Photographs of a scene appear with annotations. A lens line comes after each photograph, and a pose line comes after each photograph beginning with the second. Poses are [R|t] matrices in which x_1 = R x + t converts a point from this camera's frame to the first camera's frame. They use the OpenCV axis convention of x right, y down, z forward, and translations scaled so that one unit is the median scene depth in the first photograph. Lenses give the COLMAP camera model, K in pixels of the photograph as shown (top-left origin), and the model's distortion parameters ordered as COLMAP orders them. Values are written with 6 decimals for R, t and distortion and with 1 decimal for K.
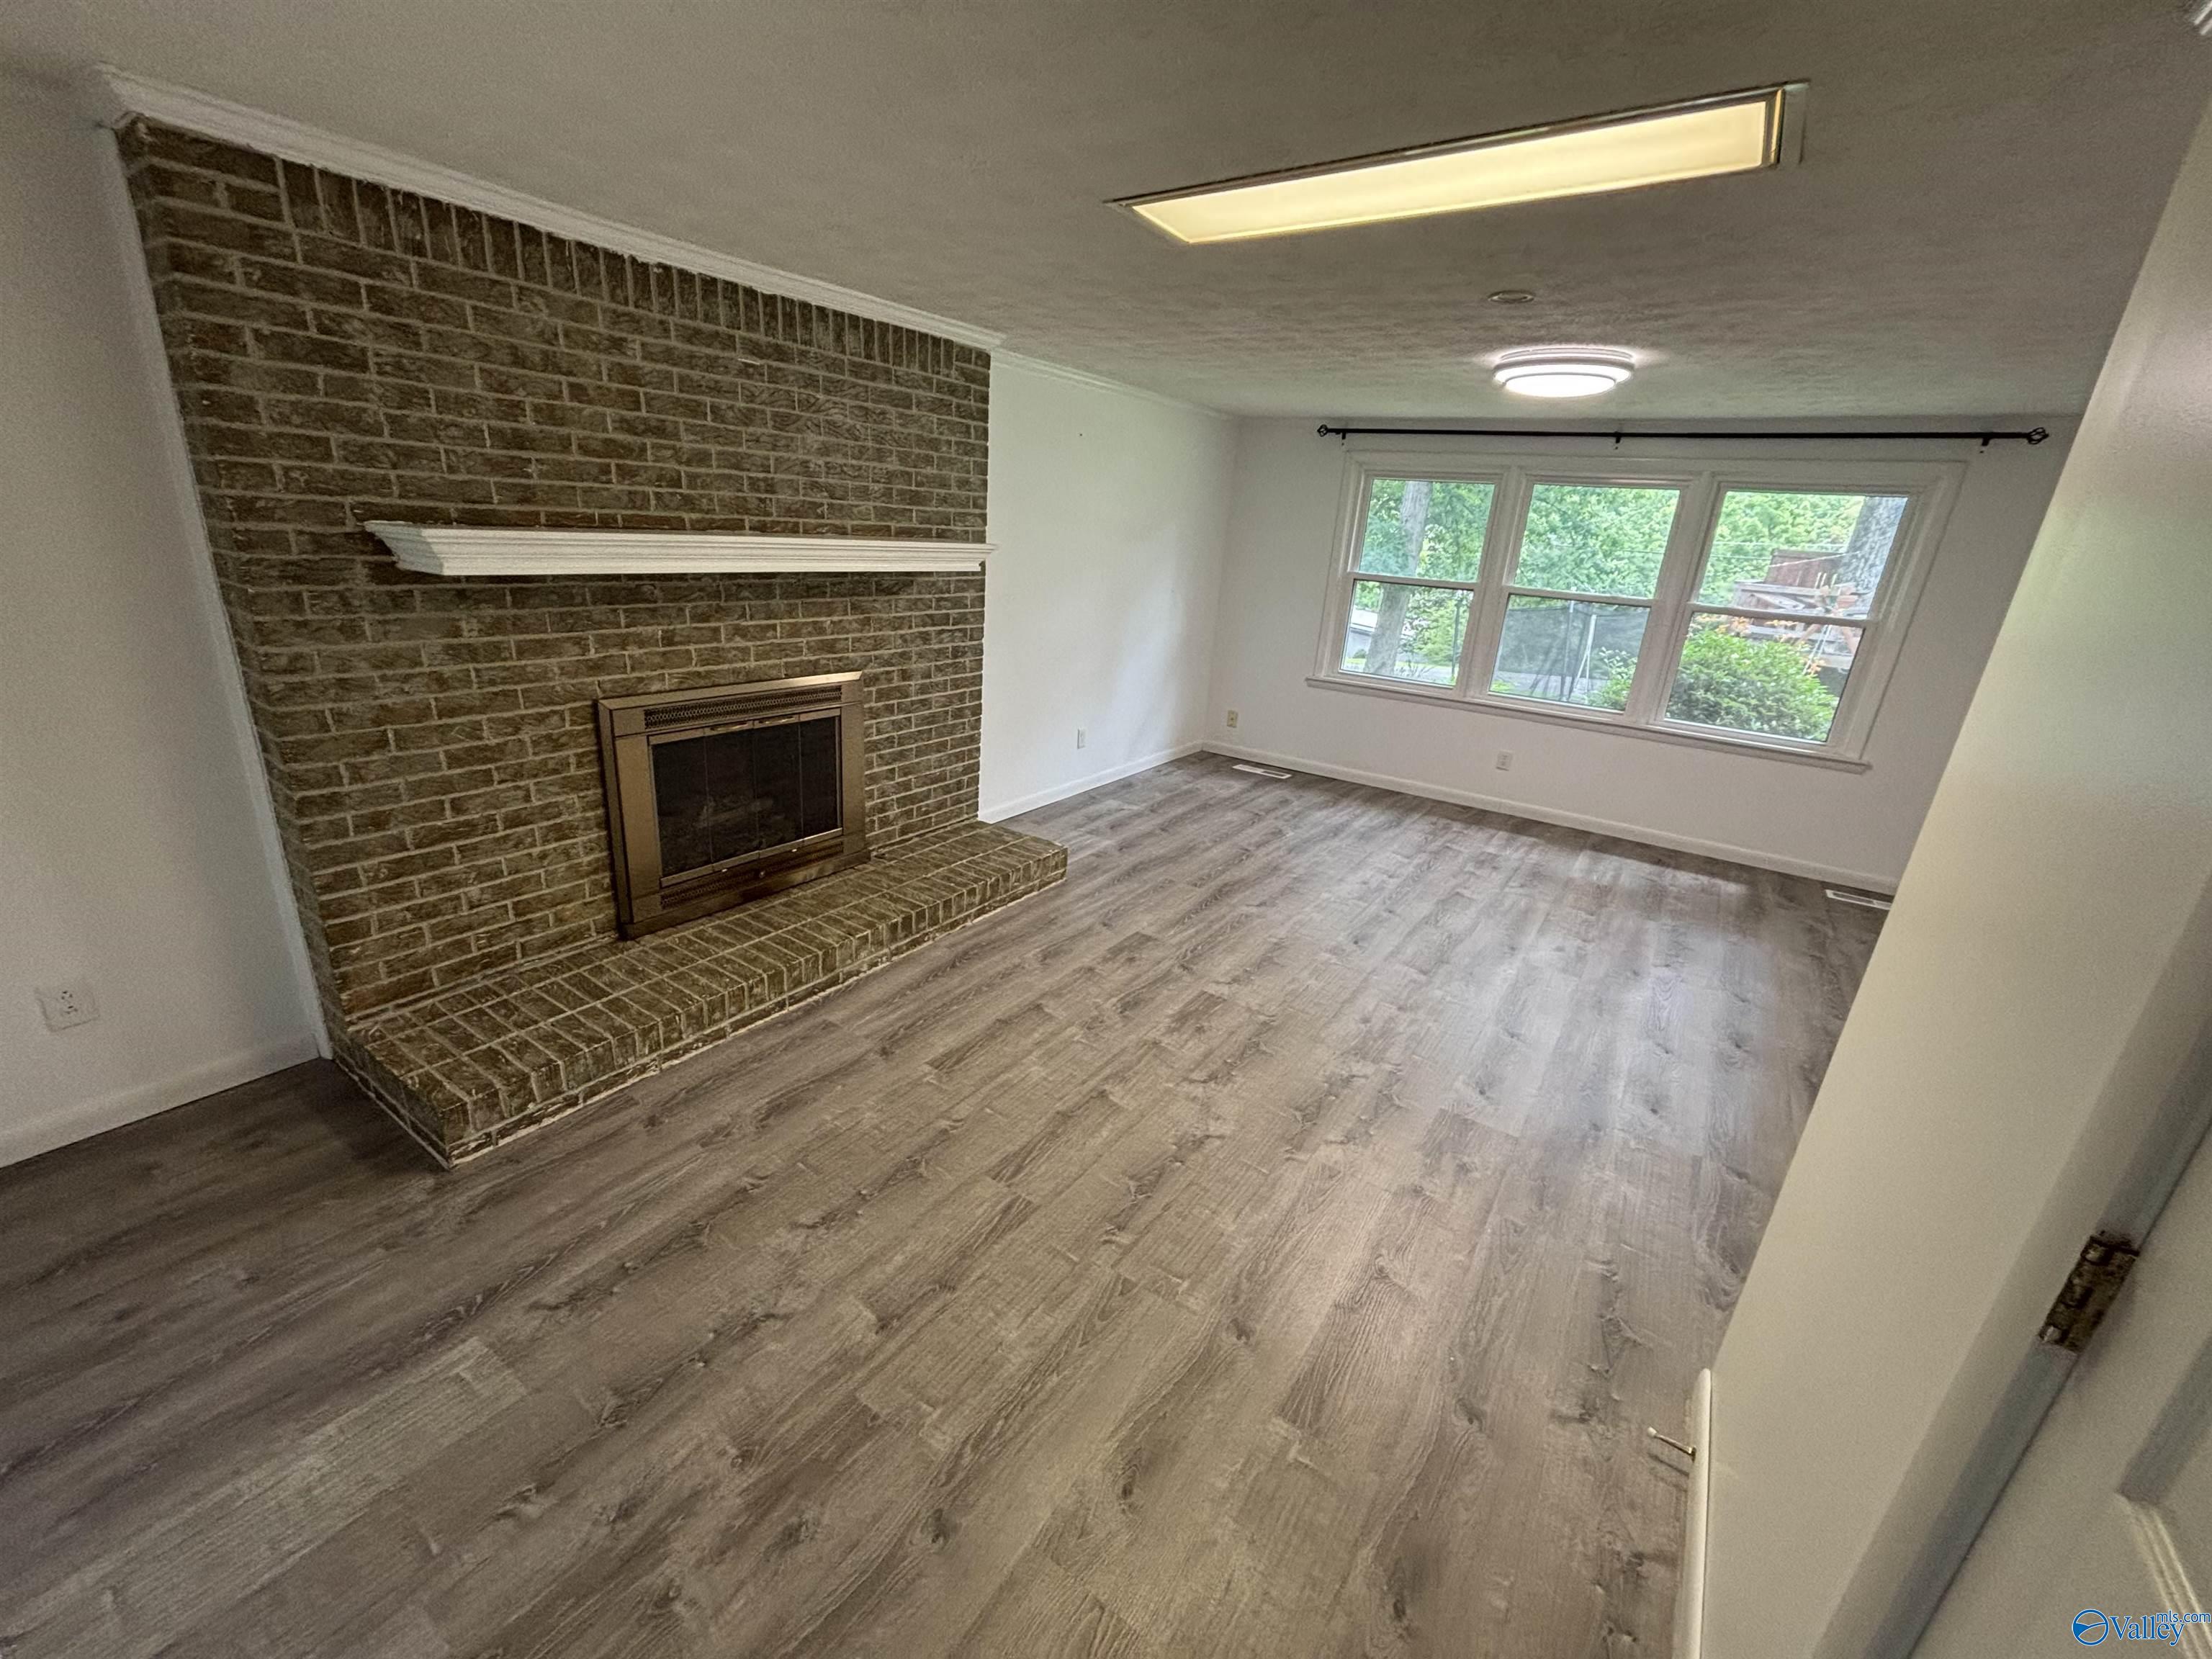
lens RADIAL K [[900.1, 0, 1108.1], [0, 900.1, 831.5], [0, 0, 1]] dist [0.015294, -0.003084]
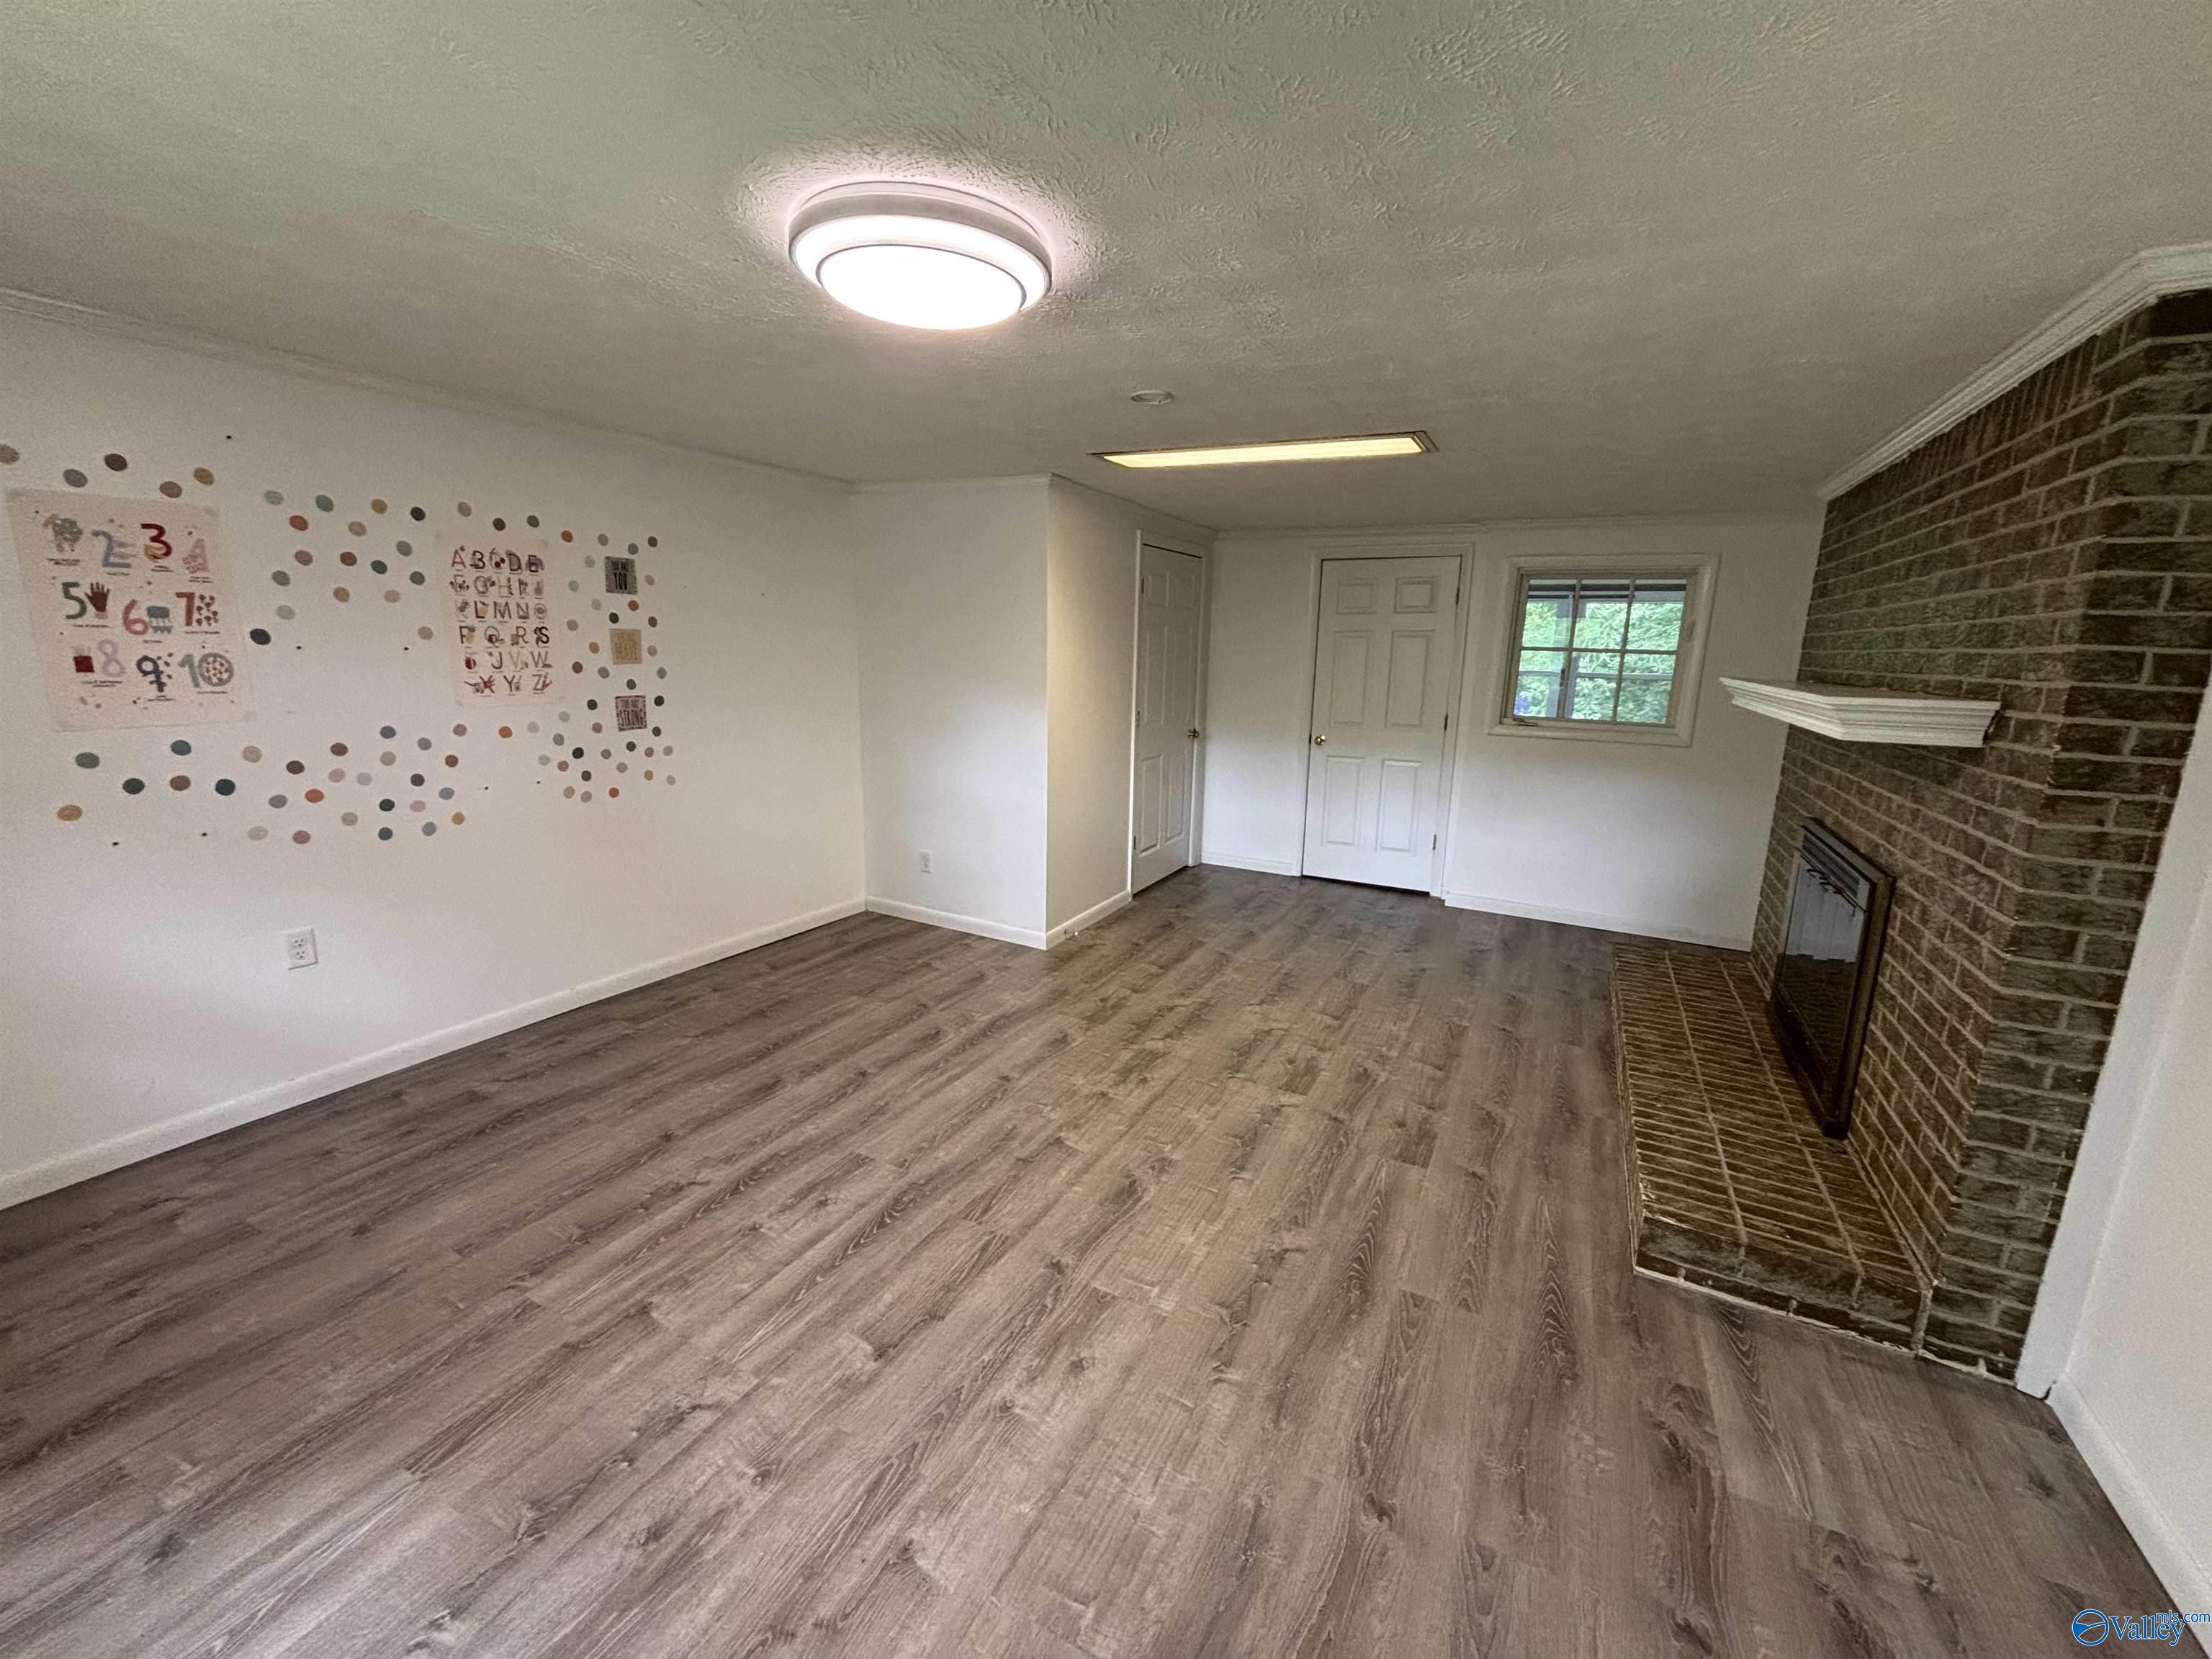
lens RADIAL K [[900.1, 0, 1105.3], [0, 900.1, 826.2], [0, 0, 1]] dist [0.015294, -0.003084]
pose [[-0.989242, -0.066628, -0.130234, 0.431503], [-0.123842, 0.855298, 0.503119, -0.496506], [0.077867, 0.513835, -0.854348, 1.546495]]
